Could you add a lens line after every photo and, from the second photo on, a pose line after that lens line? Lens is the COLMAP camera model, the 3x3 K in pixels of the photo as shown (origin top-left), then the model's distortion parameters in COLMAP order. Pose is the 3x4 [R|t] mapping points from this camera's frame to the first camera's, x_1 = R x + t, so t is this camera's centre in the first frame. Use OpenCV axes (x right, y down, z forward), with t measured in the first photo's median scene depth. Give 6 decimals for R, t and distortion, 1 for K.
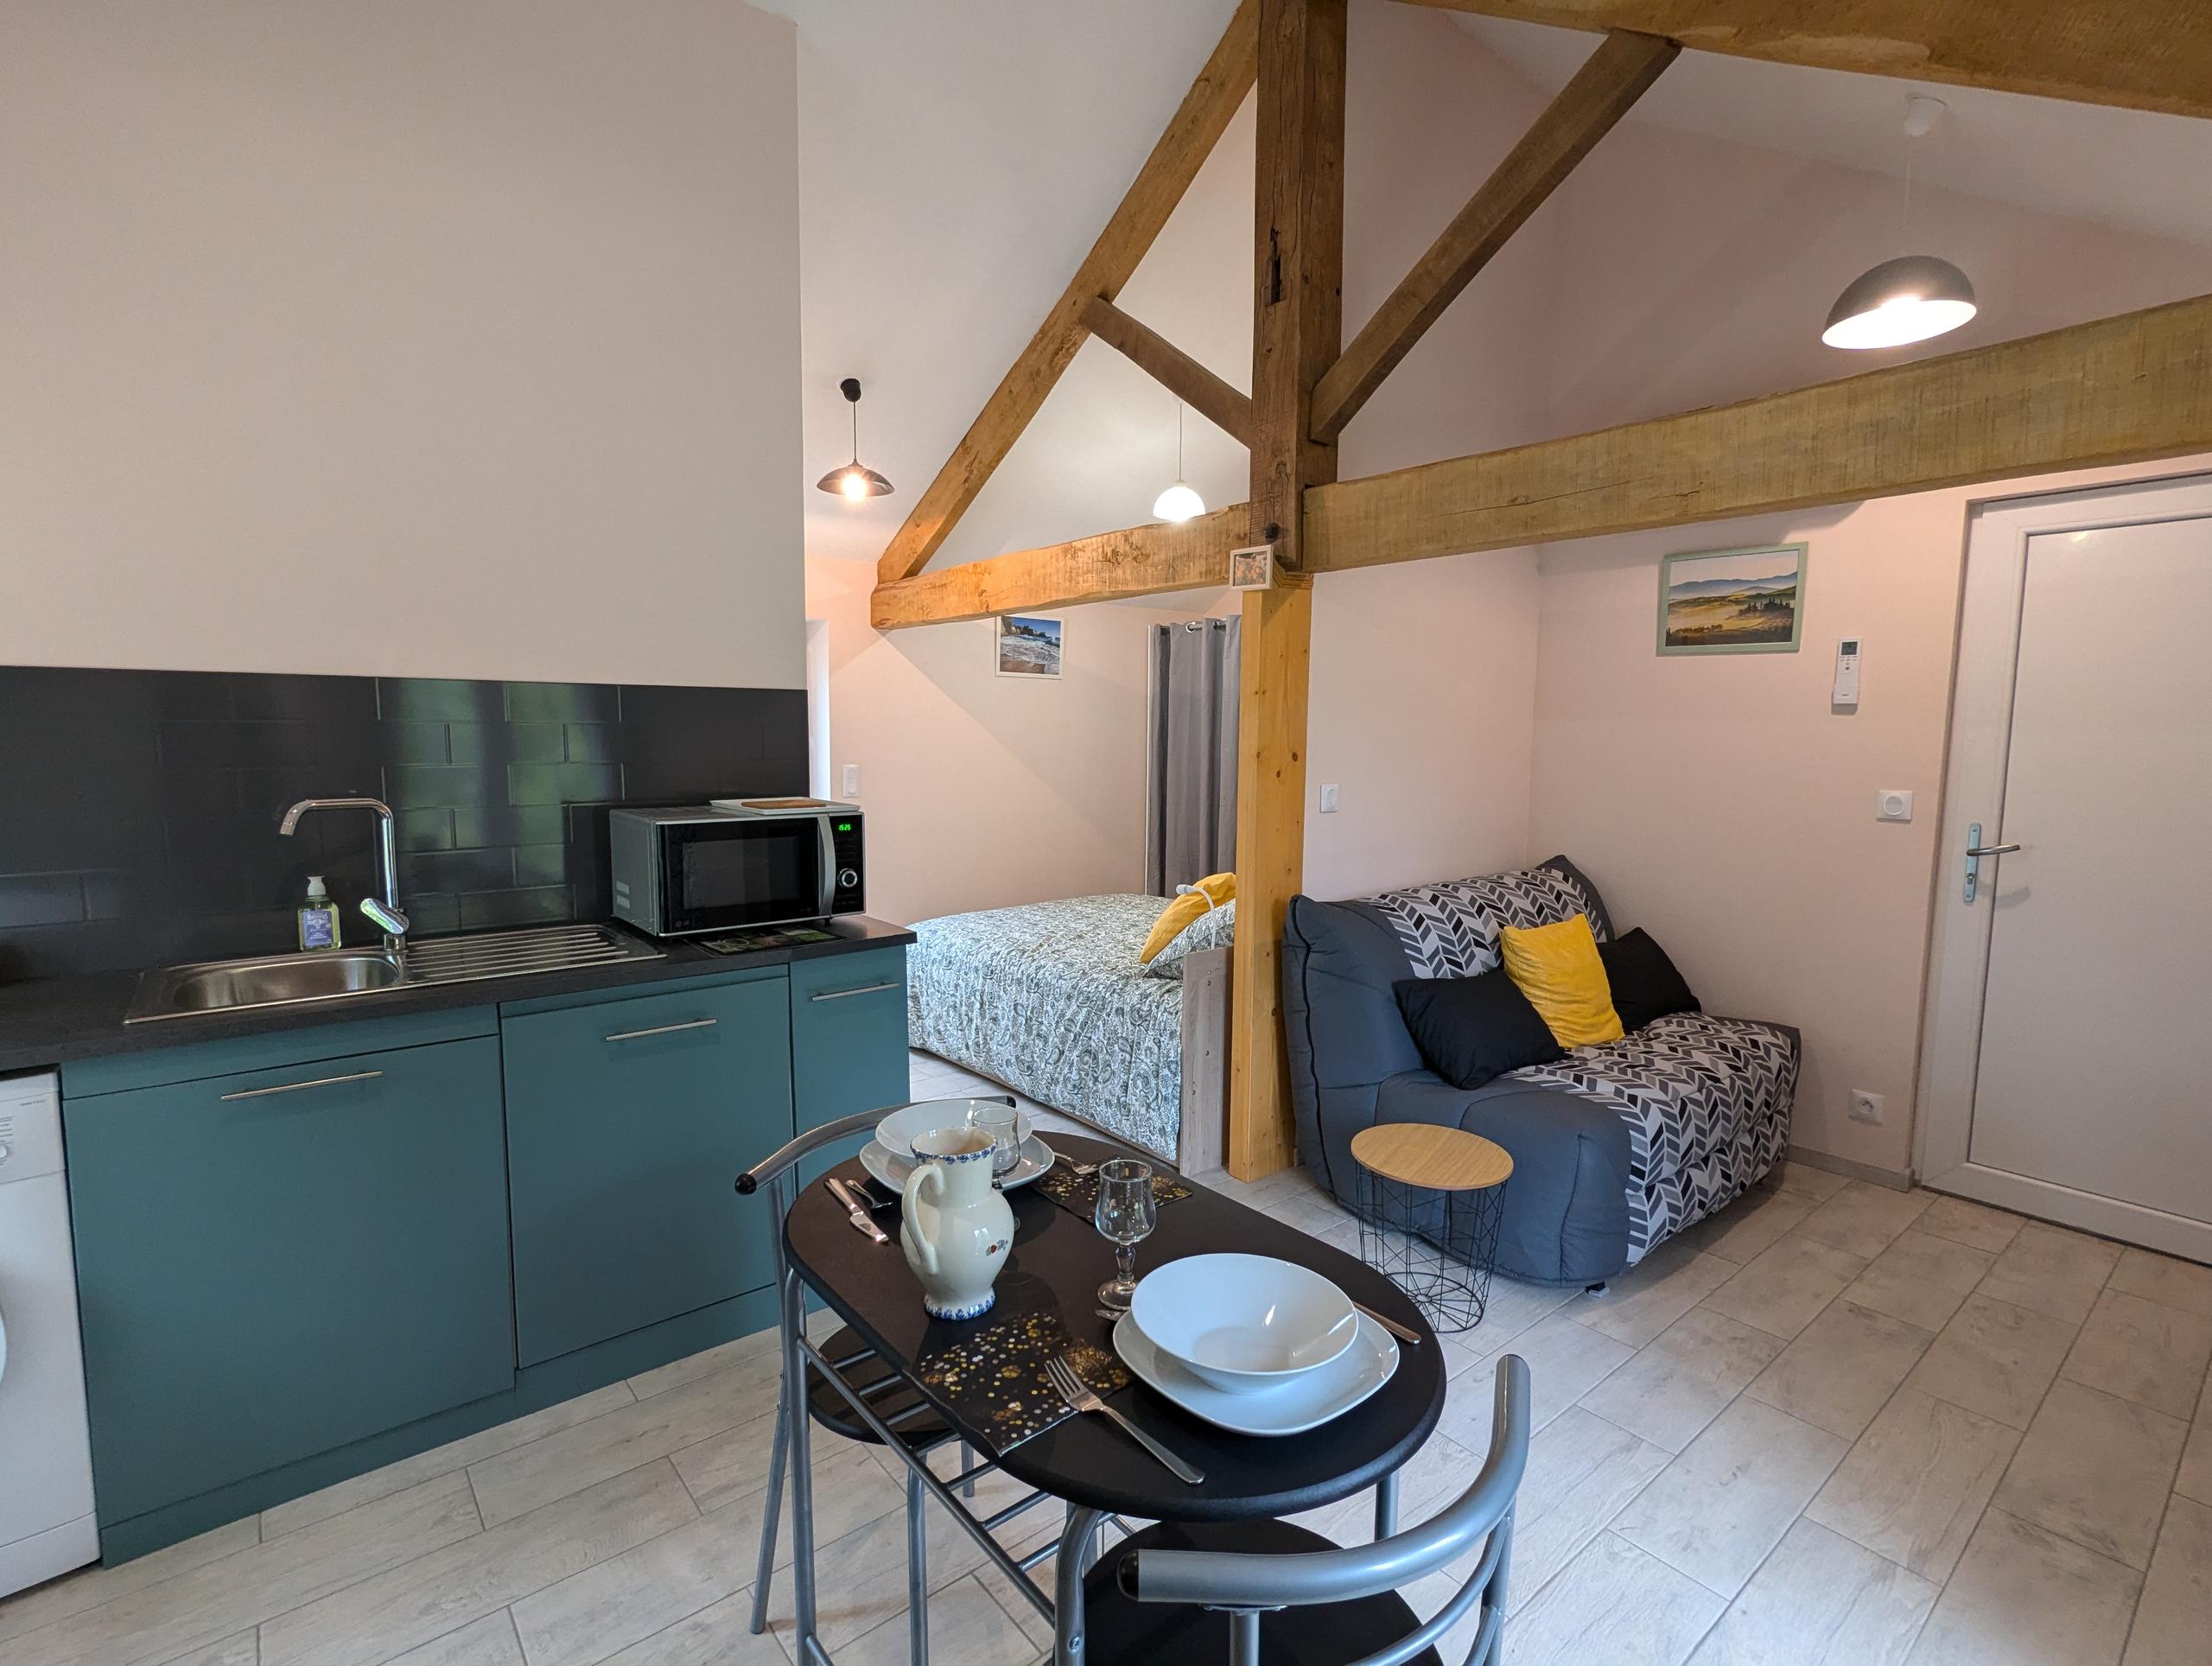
lens RADIAL K [[1042.4, 0, 1103.4], [0, 1042.4, 840.6], [0, 0, 1]] dist [-0.003391, 0.002104]
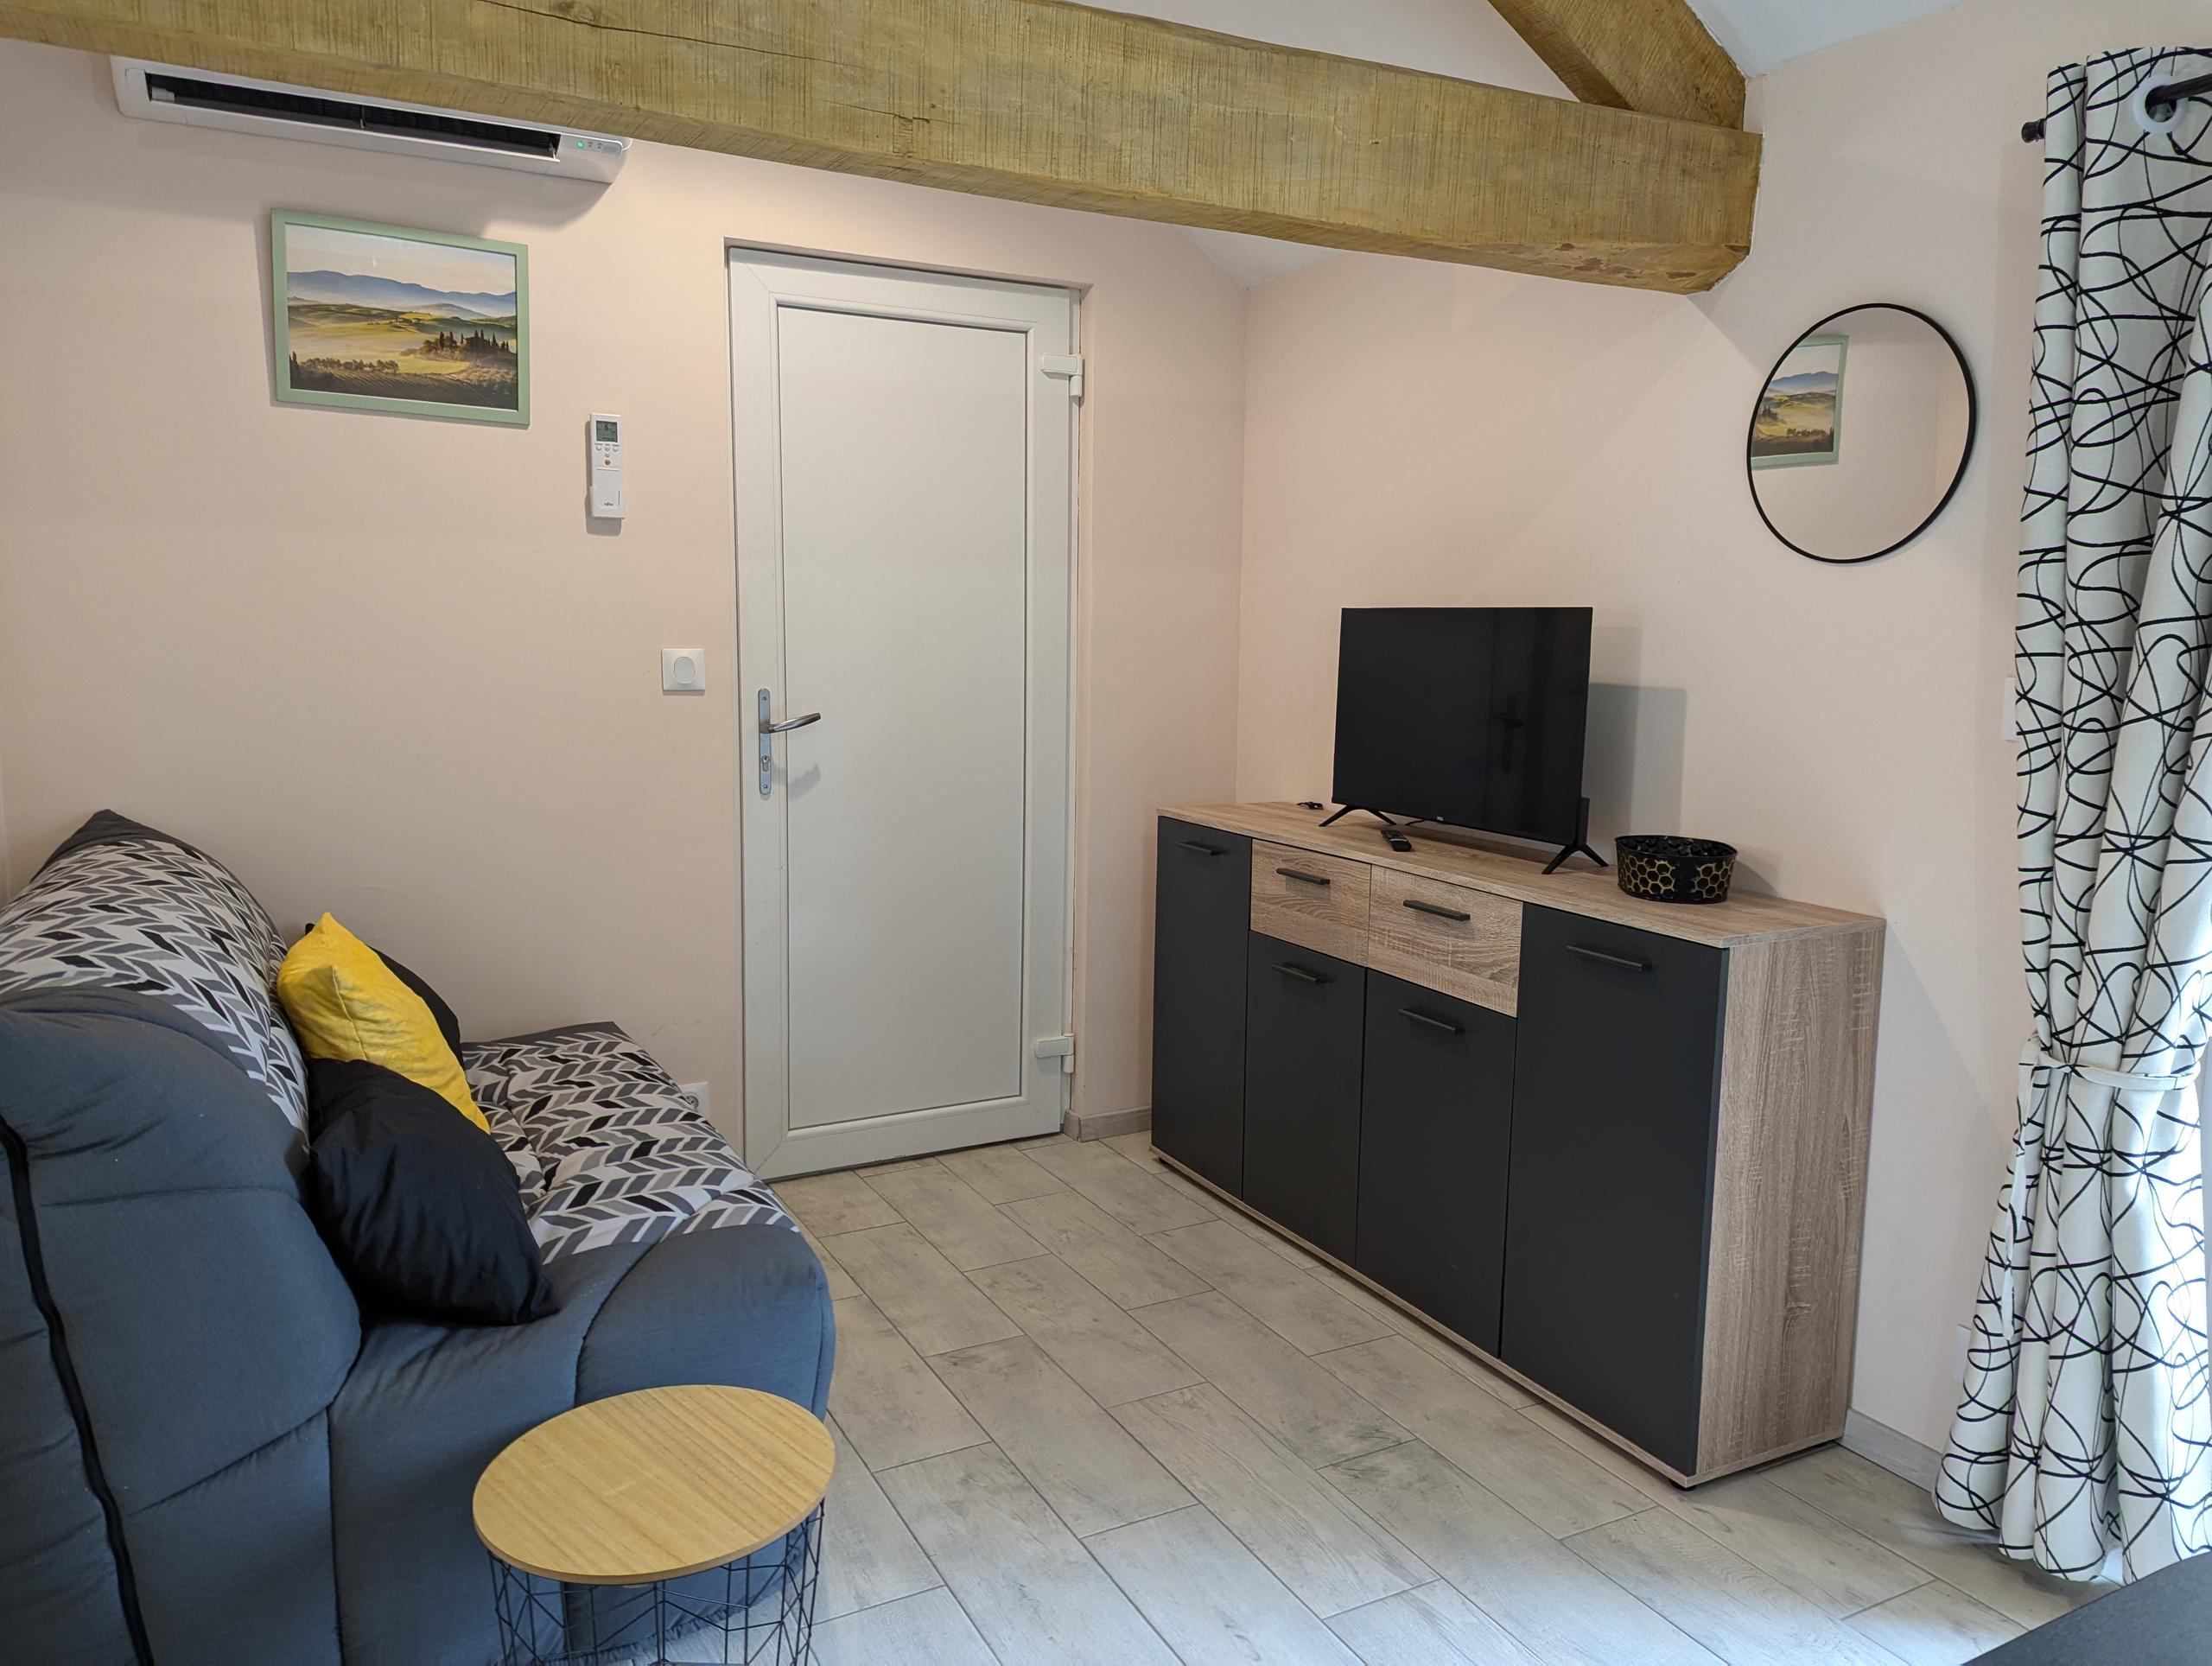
lens RADIAL K [[1552.9, 0, 1107.1], [0, 1552.9, 827.2], [0, 0, 1]] dist [0.058288, -0.049155]
pose [[0.196541, -0.136642, 0.970928, -0.228119], [0.089414, 0.988613, 0.121031, -0.033424], [-0.976410, 0.063027, 0.206521, 0.559067]]
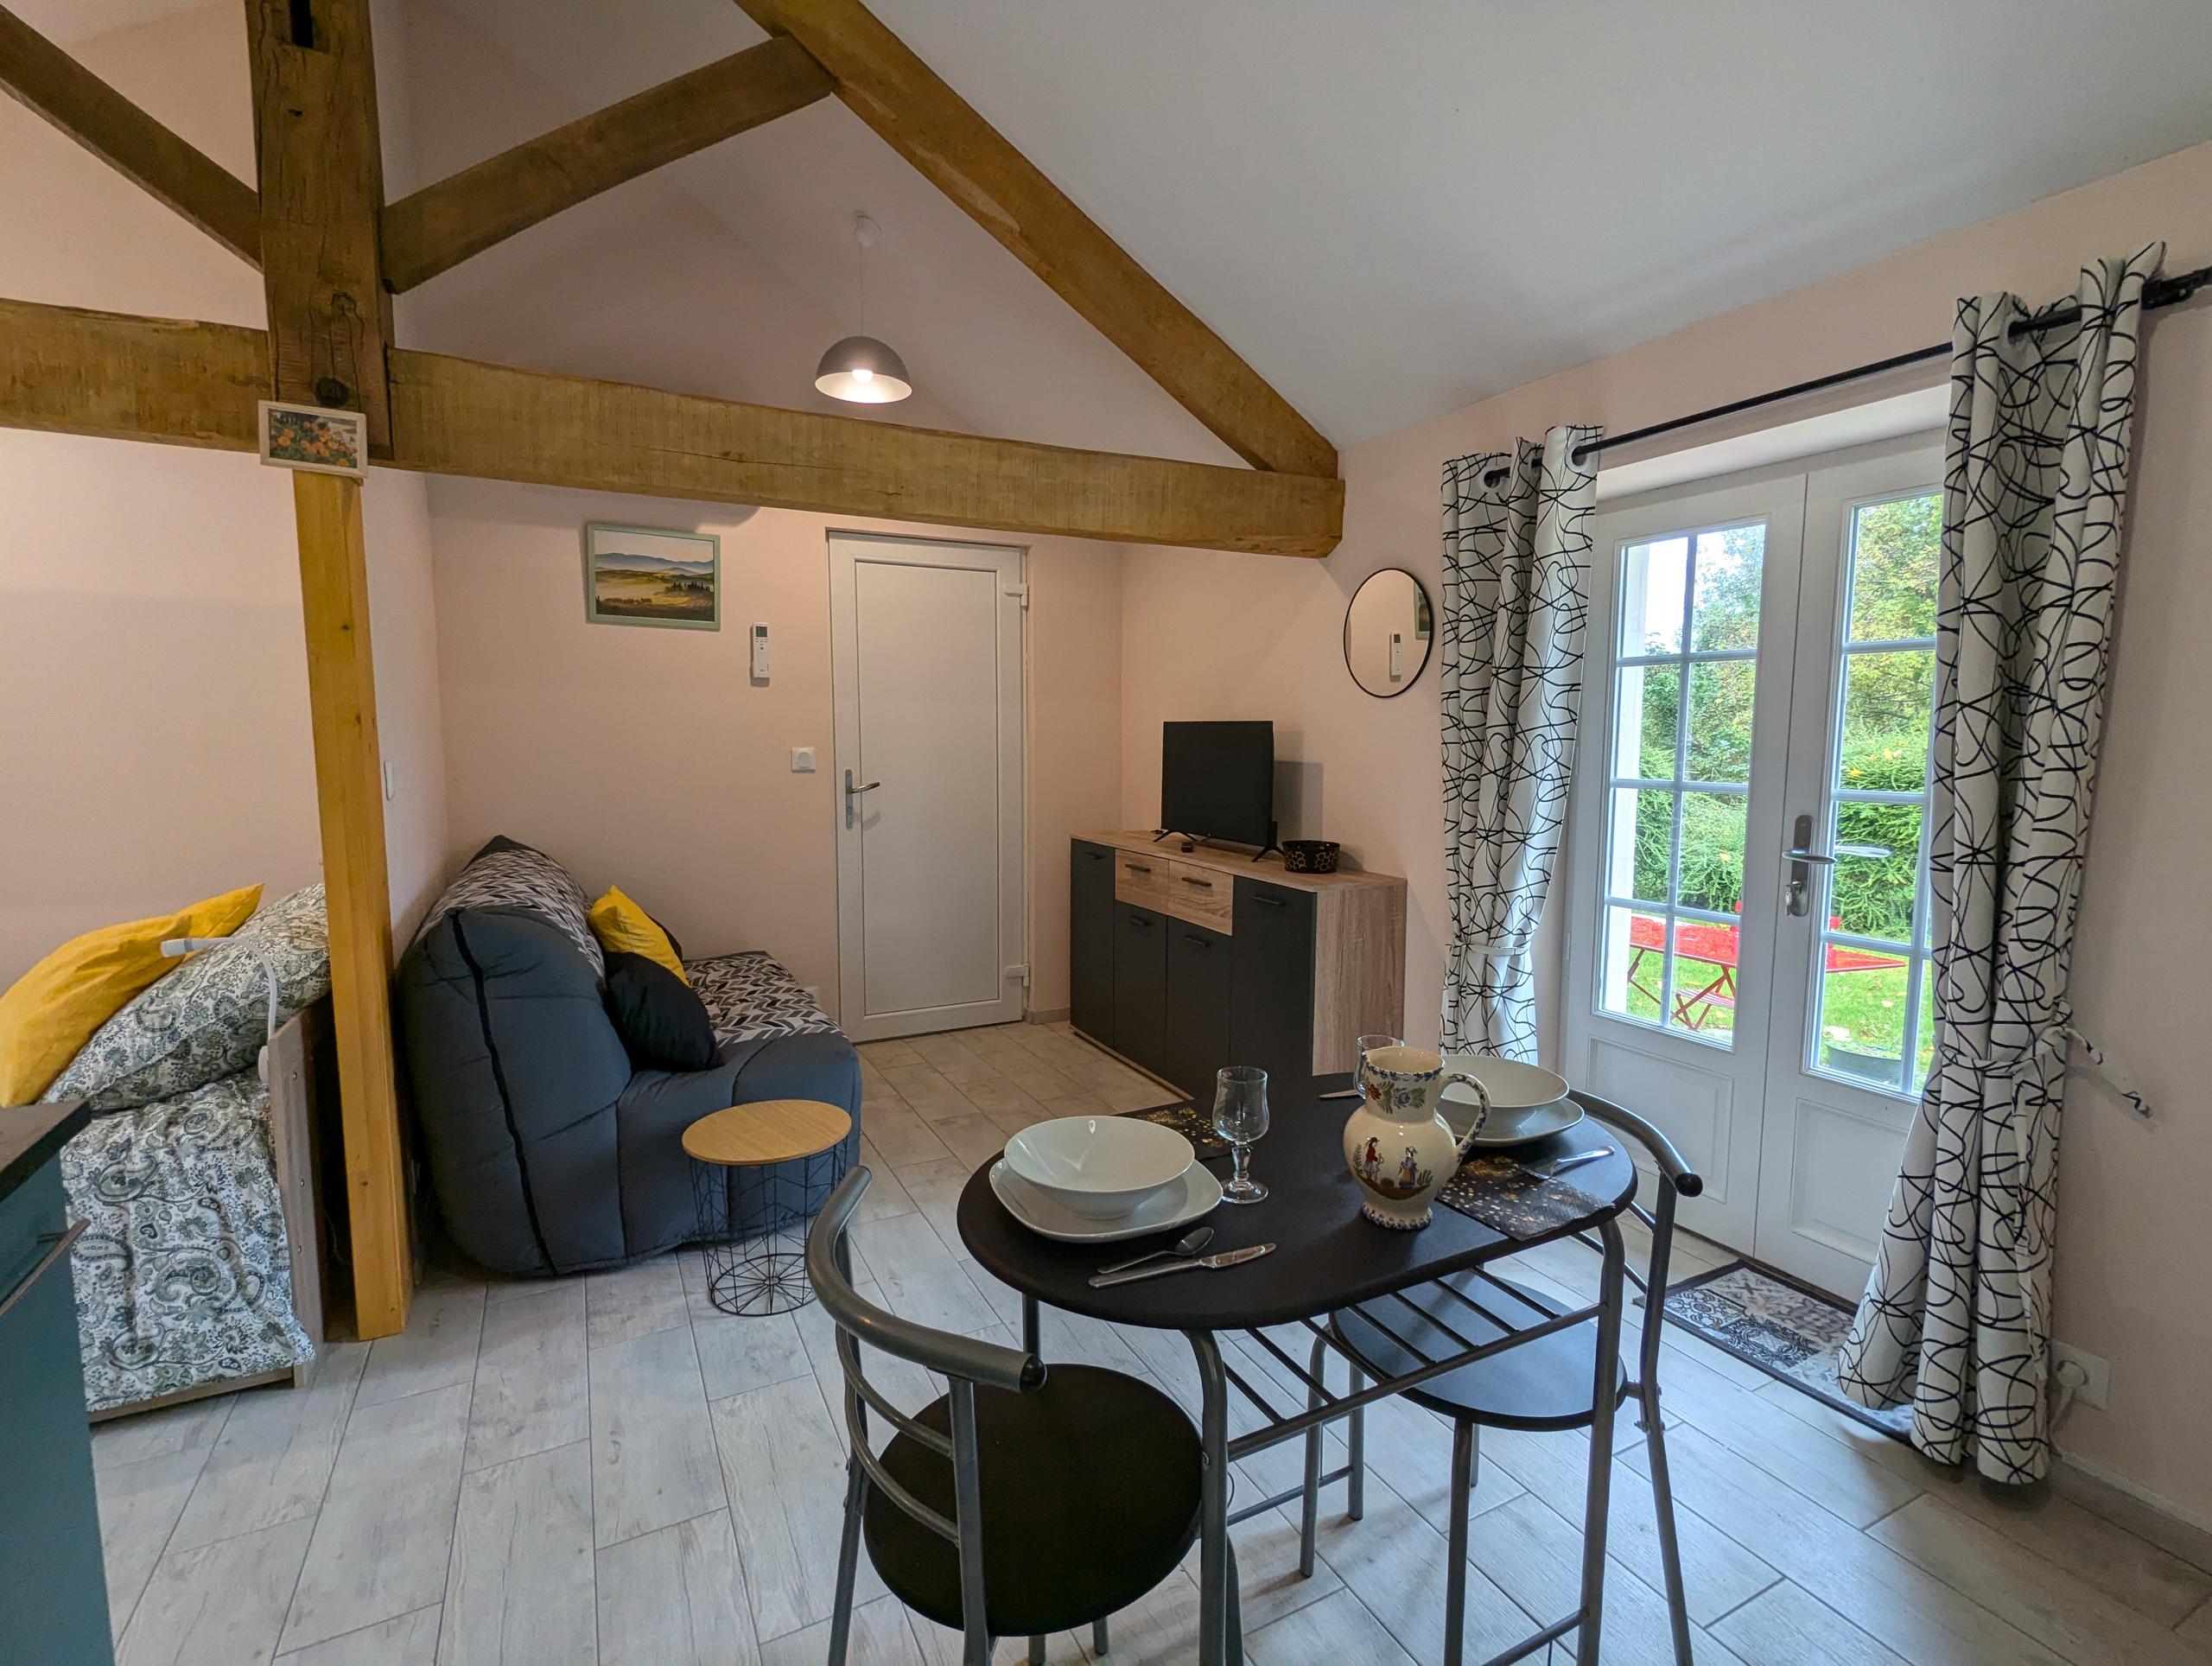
lens RADIAL K [[1042.4, 0, 1110.2], [0, 1042.4, 840.6], [0, 0, 1]] dist [-0.003391, 0.002104]
pose [[0.207540, -0.113547, 0.971614, -0.447375], [0.099445, 0.990544, 0.094517, -0.019903], [-0.973159, 0.077006, 0.216869, 0.396638]]
